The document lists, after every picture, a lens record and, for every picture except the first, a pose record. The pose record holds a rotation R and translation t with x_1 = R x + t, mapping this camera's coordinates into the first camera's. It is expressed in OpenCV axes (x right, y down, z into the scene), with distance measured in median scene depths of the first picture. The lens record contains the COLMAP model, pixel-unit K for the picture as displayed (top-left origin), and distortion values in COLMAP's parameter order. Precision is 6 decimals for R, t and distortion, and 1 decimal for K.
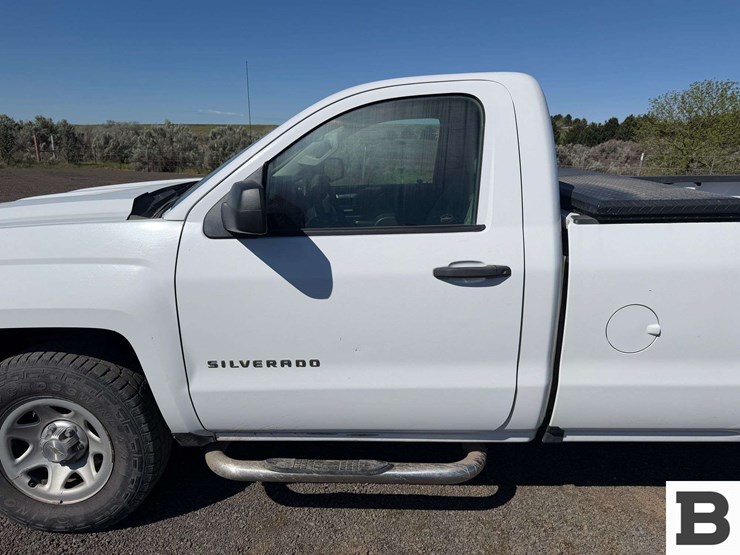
lens RADIAL K [[520.7, 0, 371.7], [0, 520.7, 282.4], [0, 0, 1]] dist [0.032327, -0.046142]
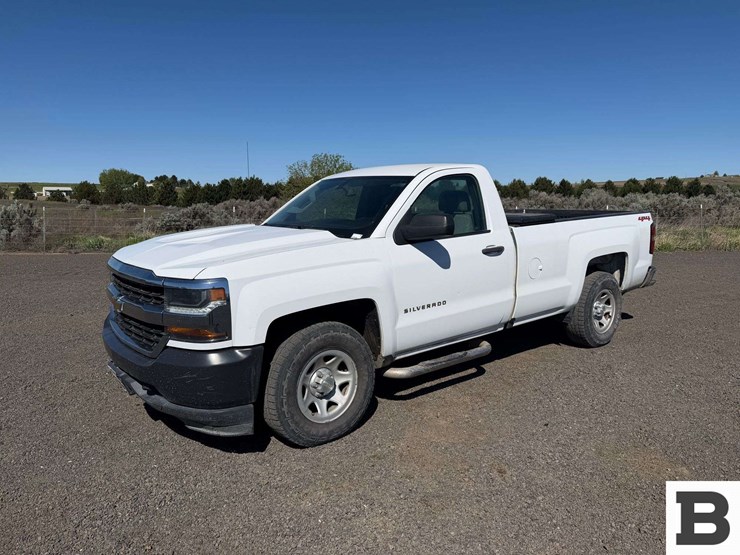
lens RADIAL K [[516.1, 0, 369.3], [0, 516.1, 276.4], [0, 0, 1]] dist [0.062144, -0.078560]
pose [[0.766380, -0.107642, 0.633305, -1.441536], [0.182240, 0.981789, -0.053661, 0.100384], [-0.615995, 0.156538, 0.772040, -0.344734]]
